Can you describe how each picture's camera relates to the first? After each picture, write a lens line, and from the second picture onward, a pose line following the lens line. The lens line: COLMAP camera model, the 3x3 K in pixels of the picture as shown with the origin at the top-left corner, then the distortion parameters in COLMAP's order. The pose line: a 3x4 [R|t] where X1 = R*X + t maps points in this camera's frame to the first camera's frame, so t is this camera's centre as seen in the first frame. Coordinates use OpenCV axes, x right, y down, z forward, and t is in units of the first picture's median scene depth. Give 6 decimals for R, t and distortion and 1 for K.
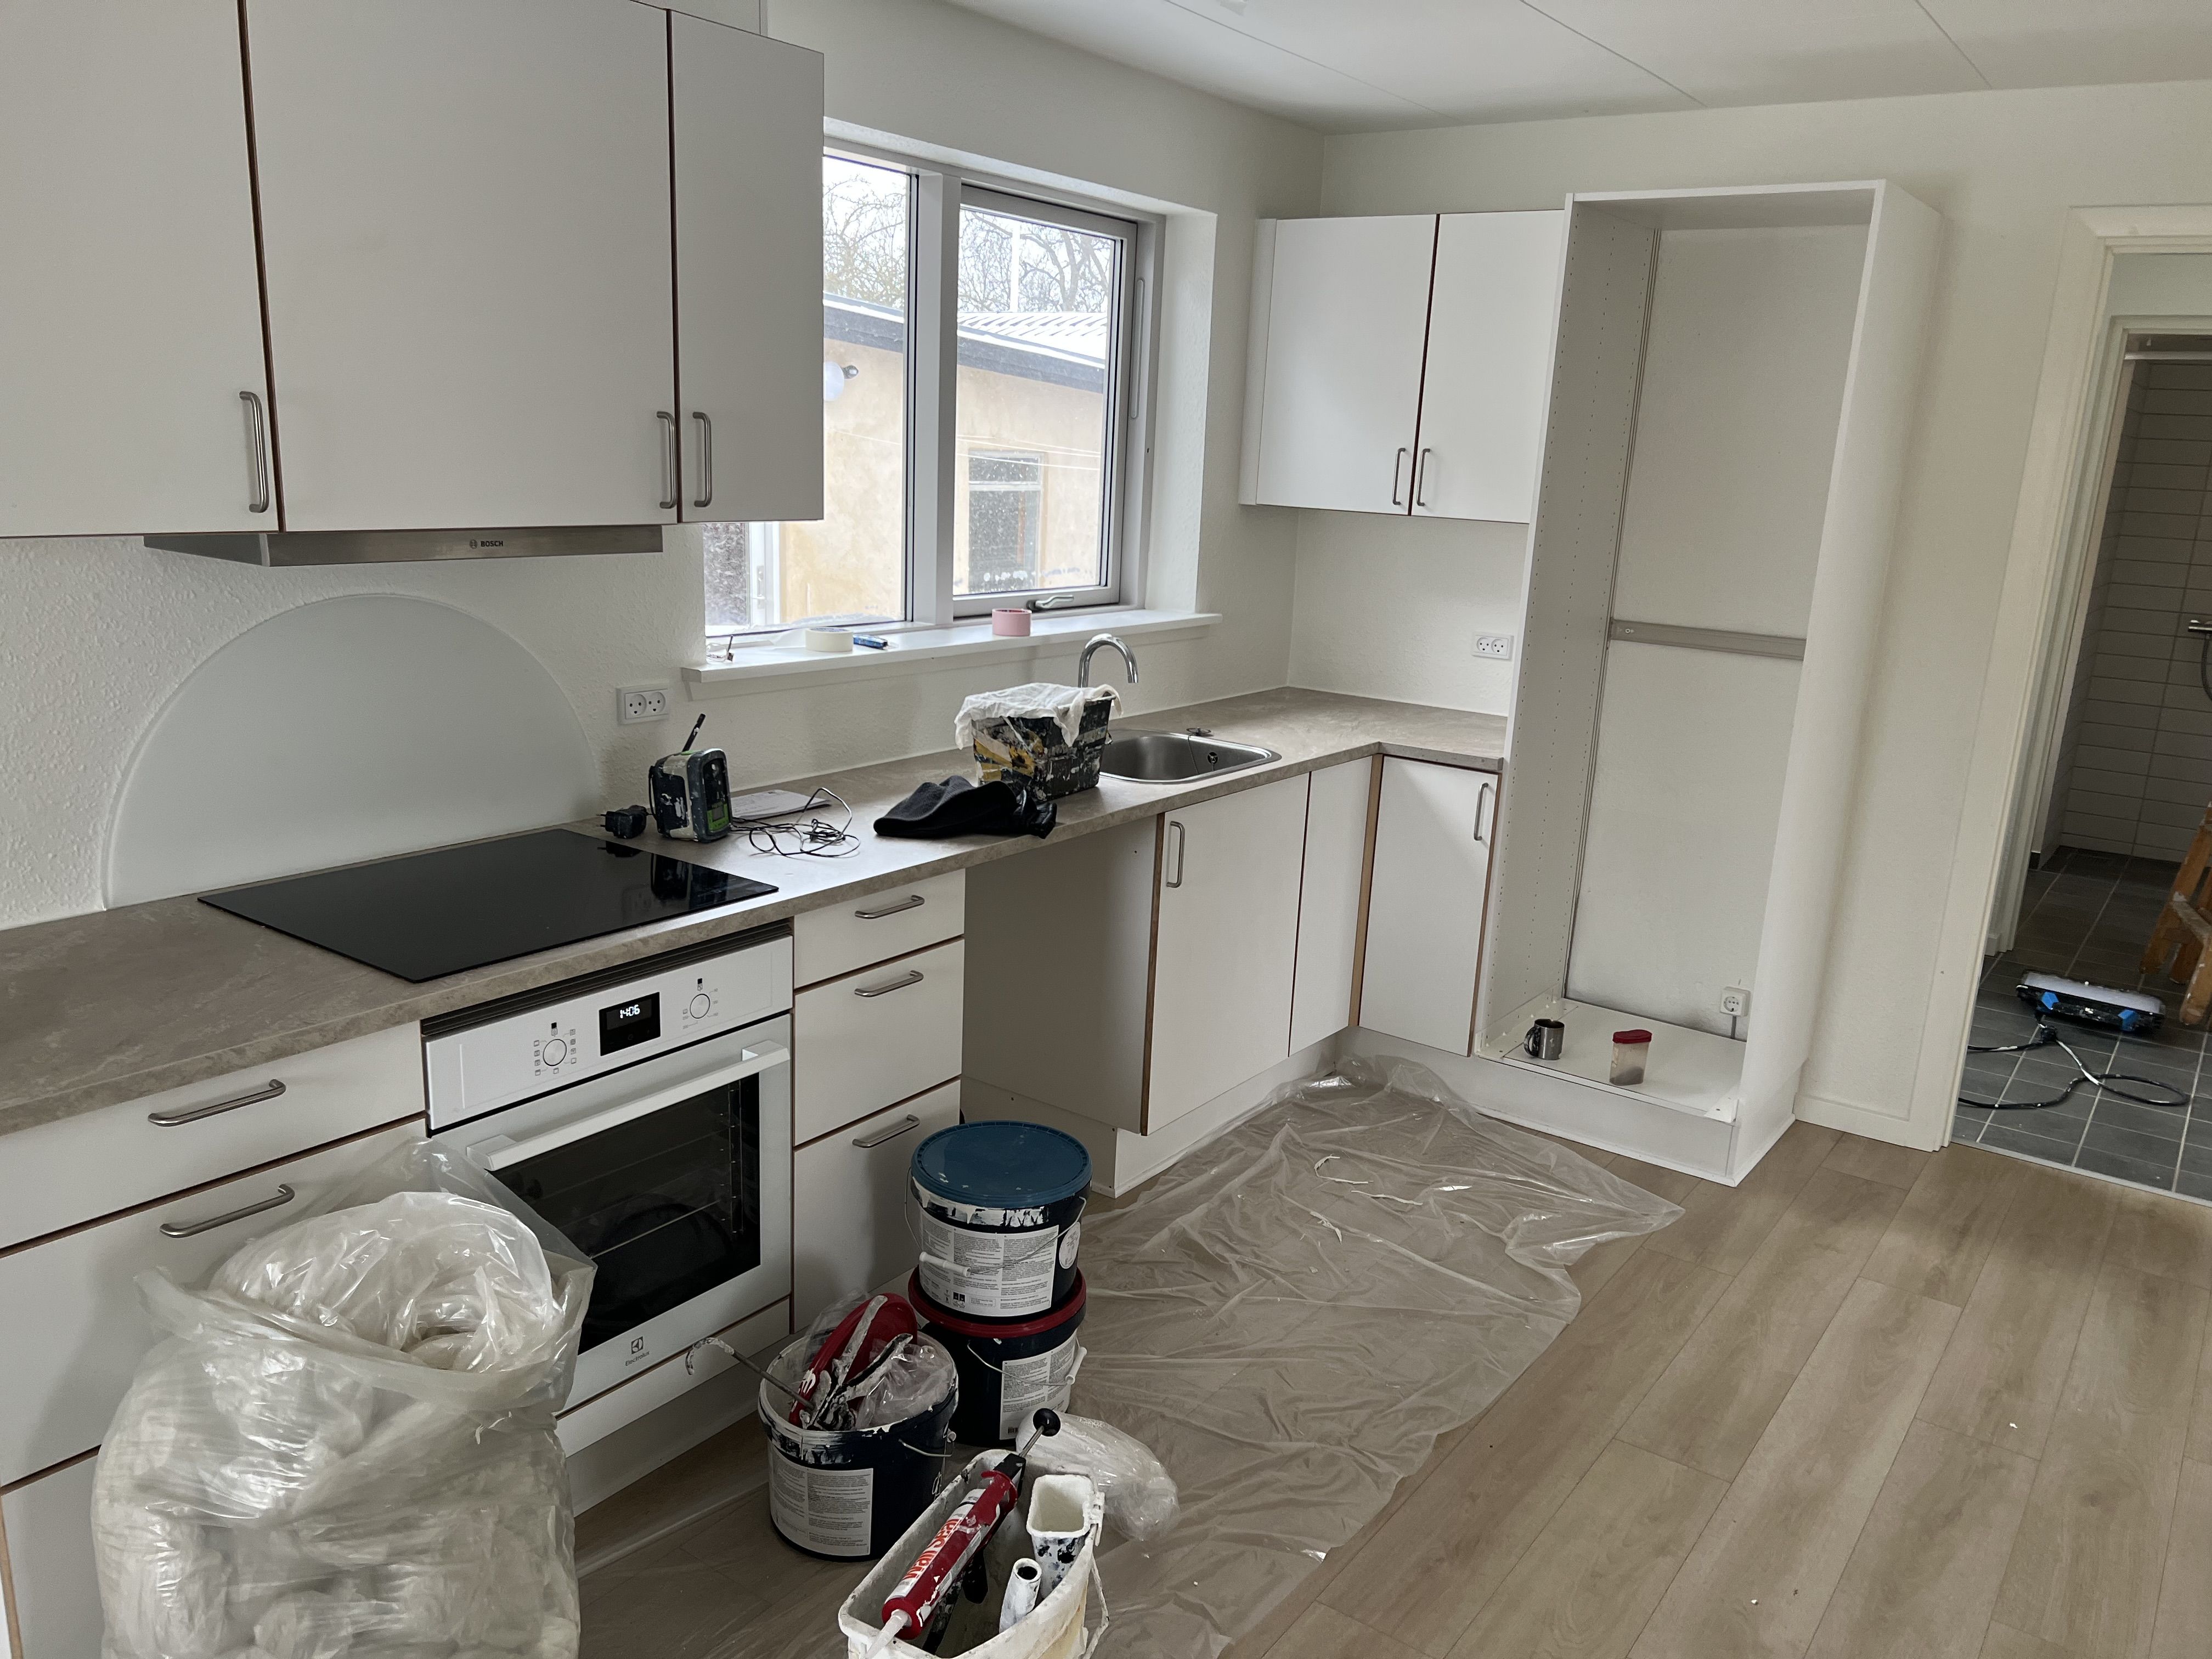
lens RADIAL K [[1672.9, 0, 1102.4], [0, 1672.9, 835.7], [0, 0, 1]] dist [0.035754, -0.027640]
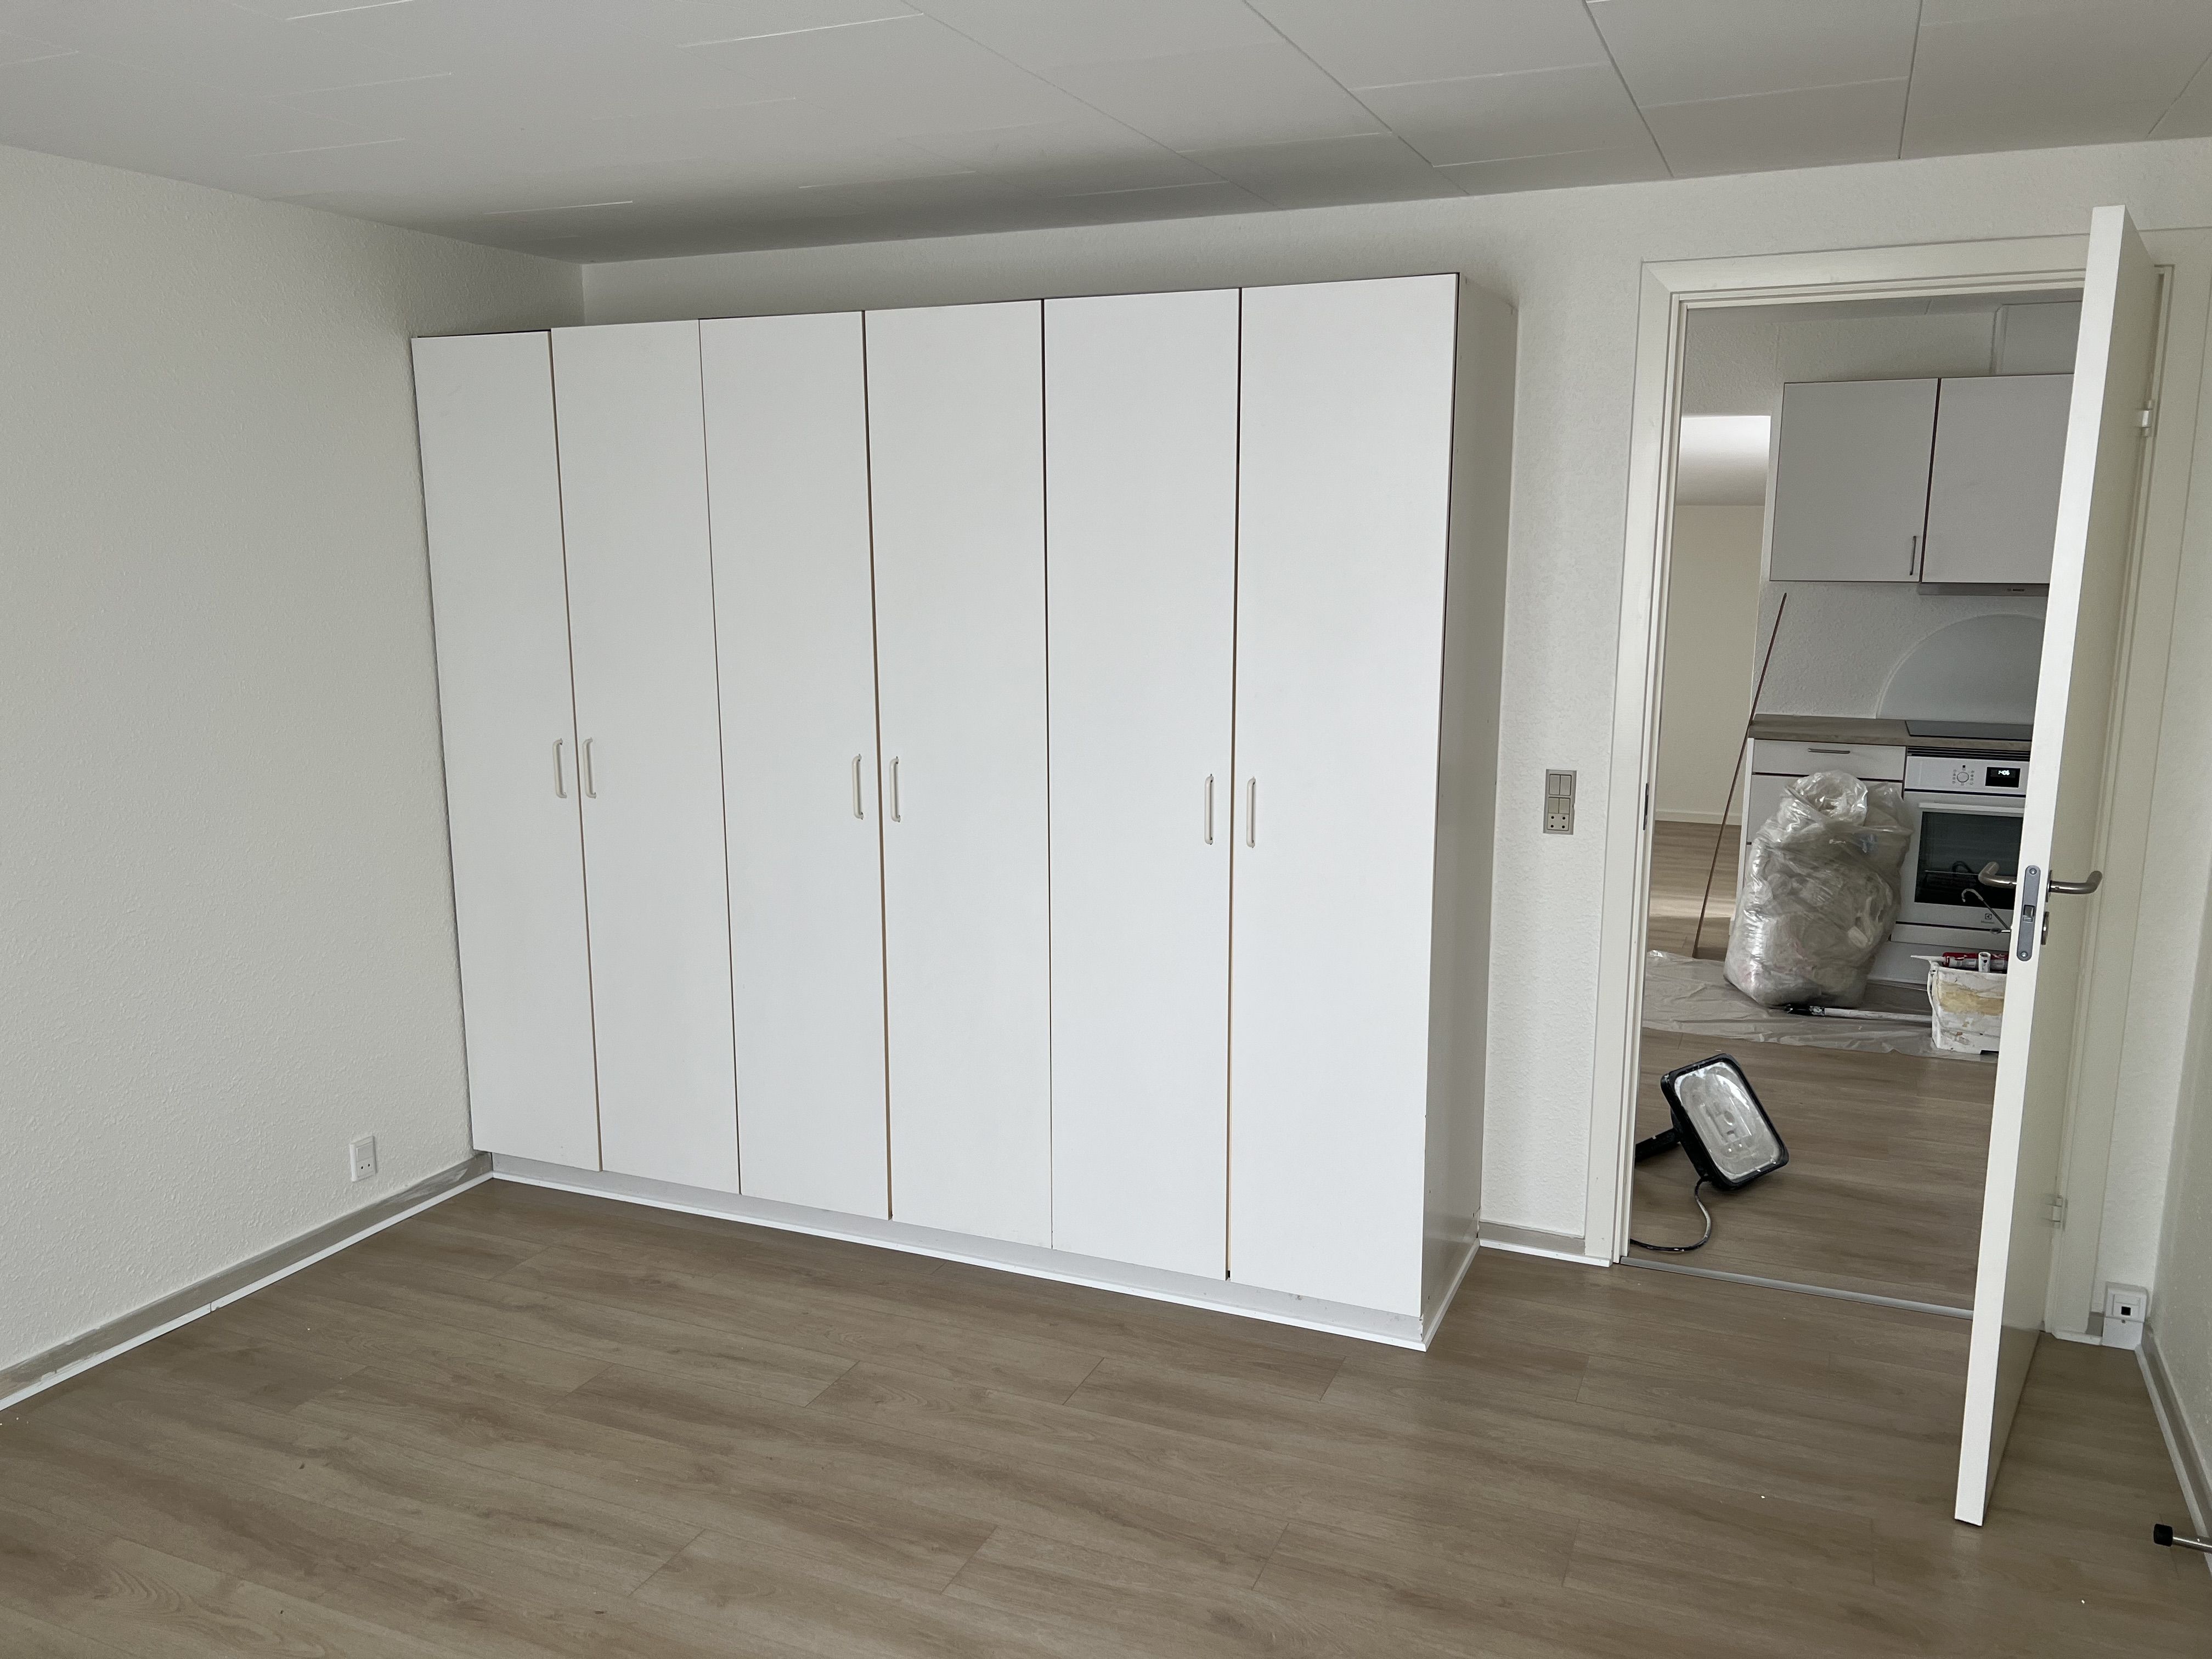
lens RADIAL K [[1672.9, 0, 1105.3], [0, 1672.9, 832.0], [0, 0, 1]] dist [0.035754, -0.027640]
pose [[0.221572, 0.131173, -0.966281, 2.117829], [-0.228218, 0.970367, 0.079396, 0.337401], [0.948062, 0.202931, 0.244942, -0.989240]]
